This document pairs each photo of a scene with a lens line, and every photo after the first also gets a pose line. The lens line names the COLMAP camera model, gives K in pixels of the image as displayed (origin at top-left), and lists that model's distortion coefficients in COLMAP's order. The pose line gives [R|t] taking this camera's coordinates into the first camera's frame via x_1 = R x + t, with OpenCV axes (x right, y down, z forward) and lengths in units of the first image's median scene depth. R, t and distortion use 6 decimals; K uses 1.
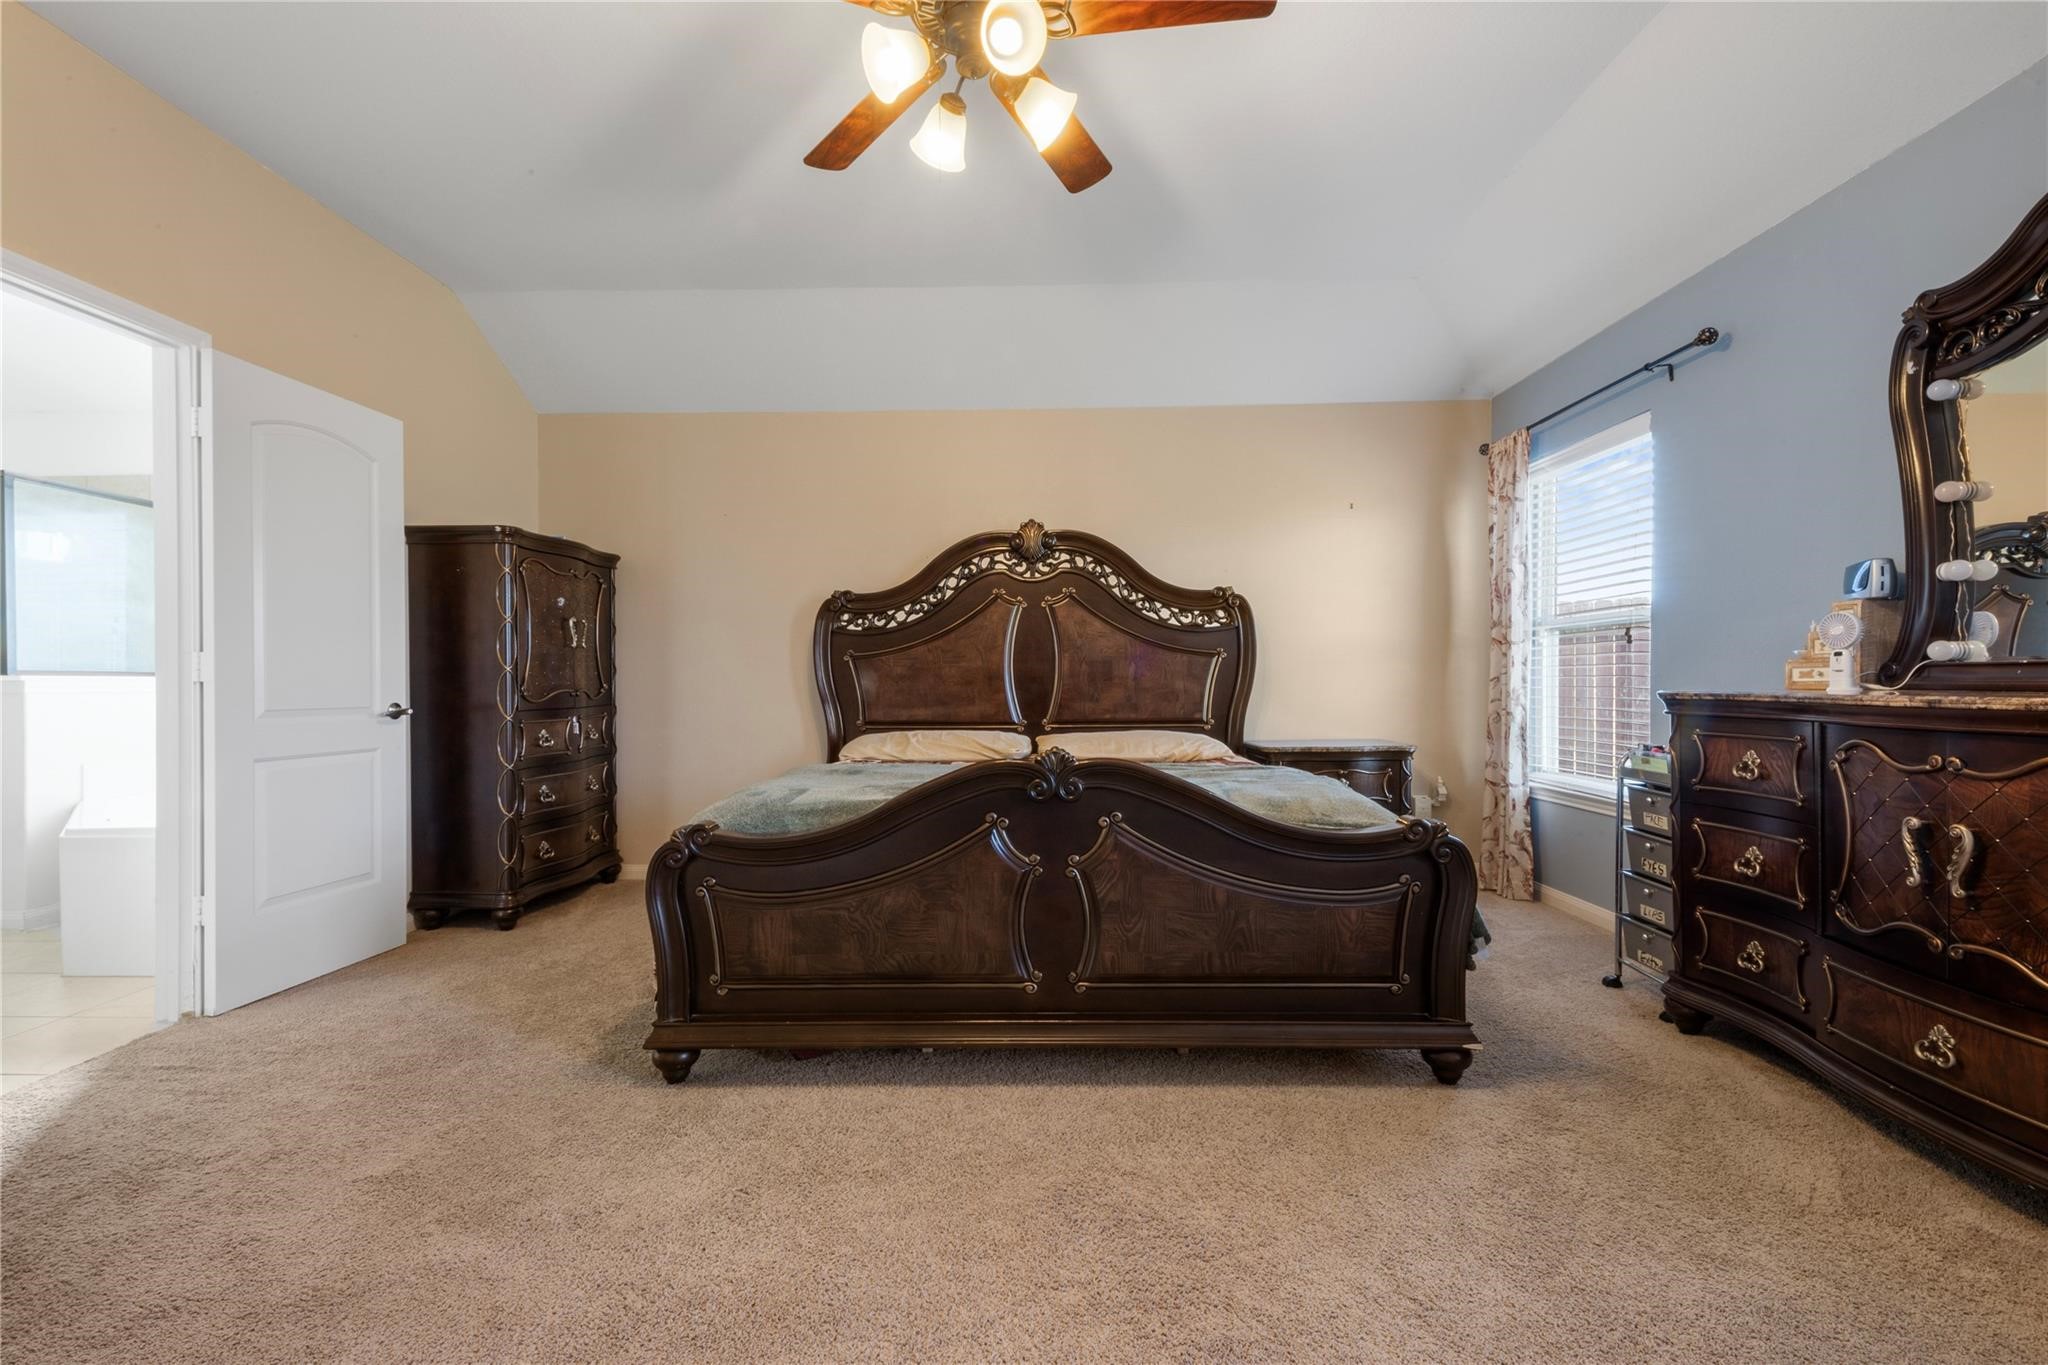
lens RADIAL K [[911.5, 0, 1024.0], [0, 911.5, 682.5], [0, 0, 1]] dist [0.014167, -0.000240]
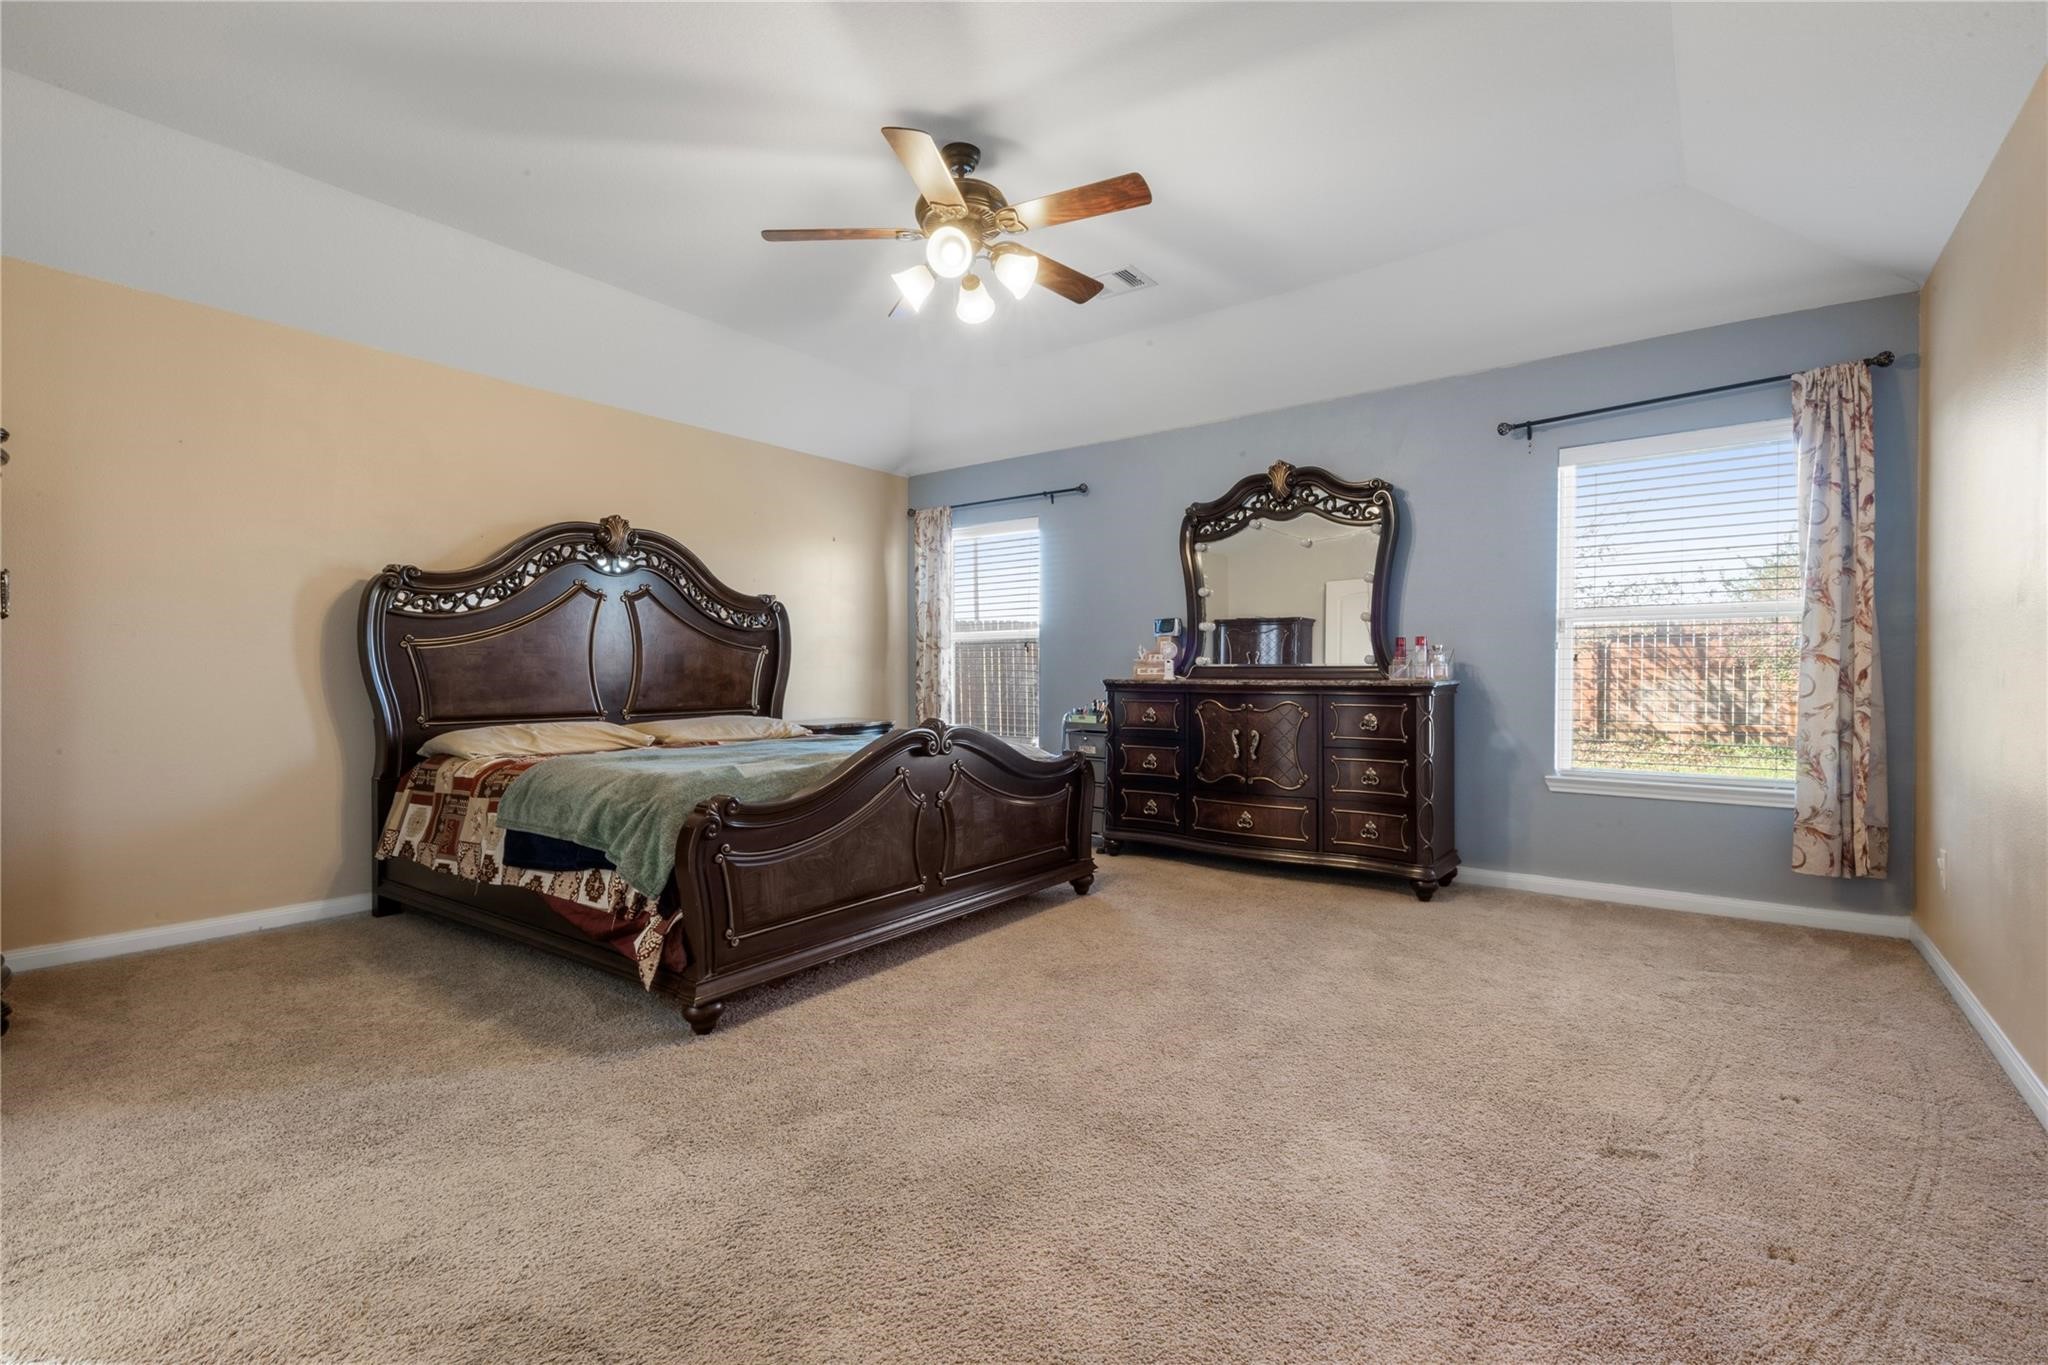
lens RADIAL K [[939.8, 0, 1021.5], [0, 939.8, 671.3], [0, 0, 1]] dist [0.014805, -0.000297]
pose [[0.570011, 0.005910, 0.821616, -0.614527], [-0.001792, 0.999981, -0.005950, 0.002774], [-0.821635, 0.001920, 0.570010, 0.019403]]
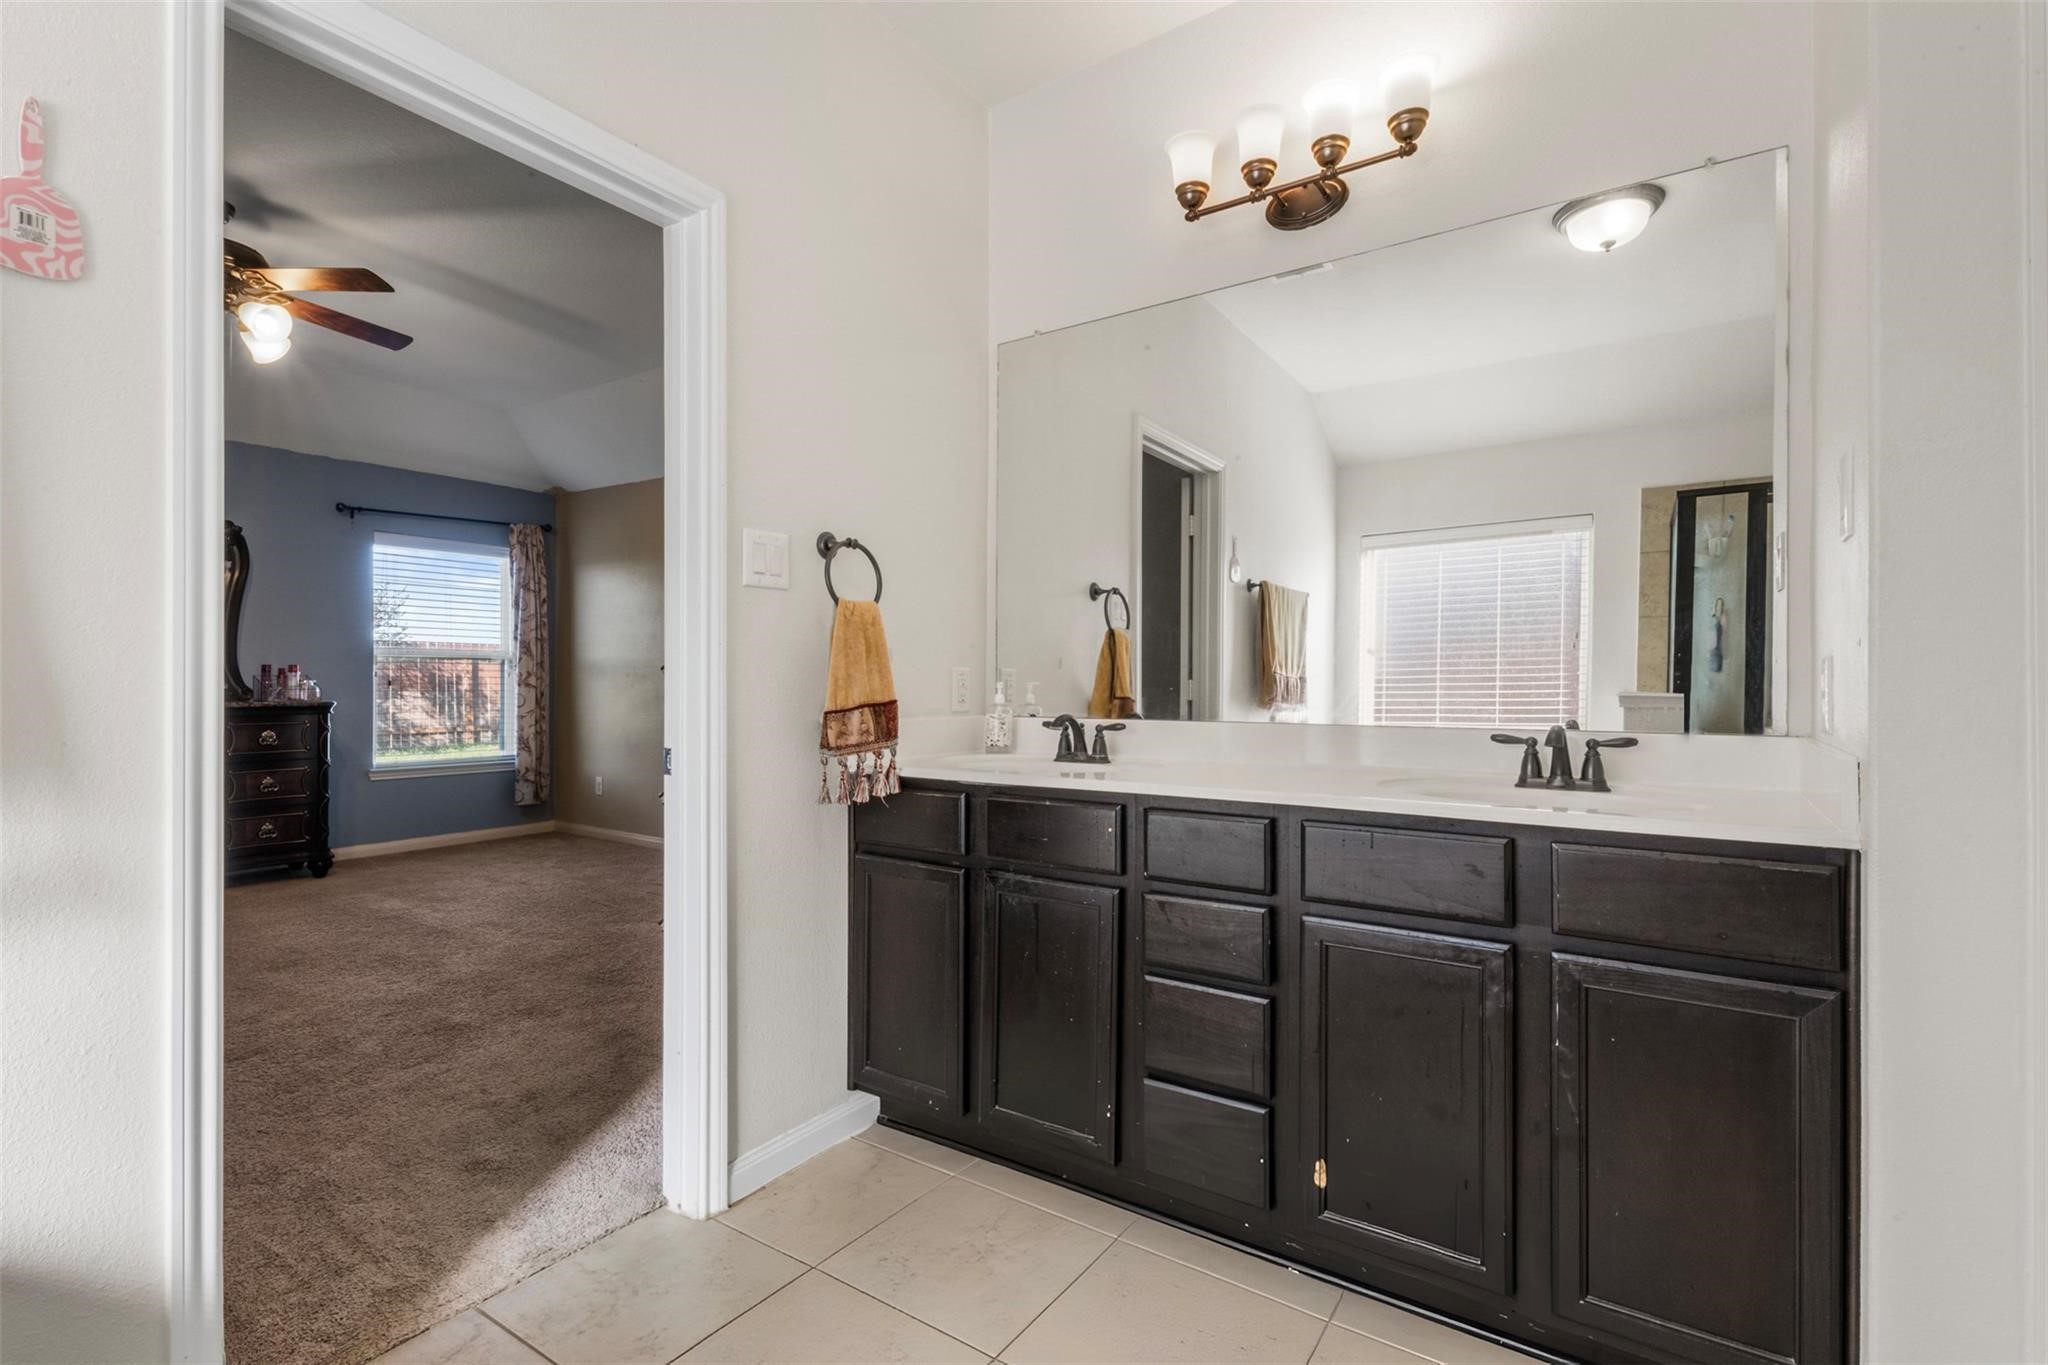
lens RADIAL K [[952.1, 0, 1024.0], [0, 952.1, 682.5], [0, 0, 1]] dist [0.018910, 0.000225]
pose [[-0.846291, 0.002250, 0.532716, -1.025823], [0.000633, 0.999995, -0.003217, -0.013983], [-0.532721, -0.002385, -0.846288, 0.808878]]
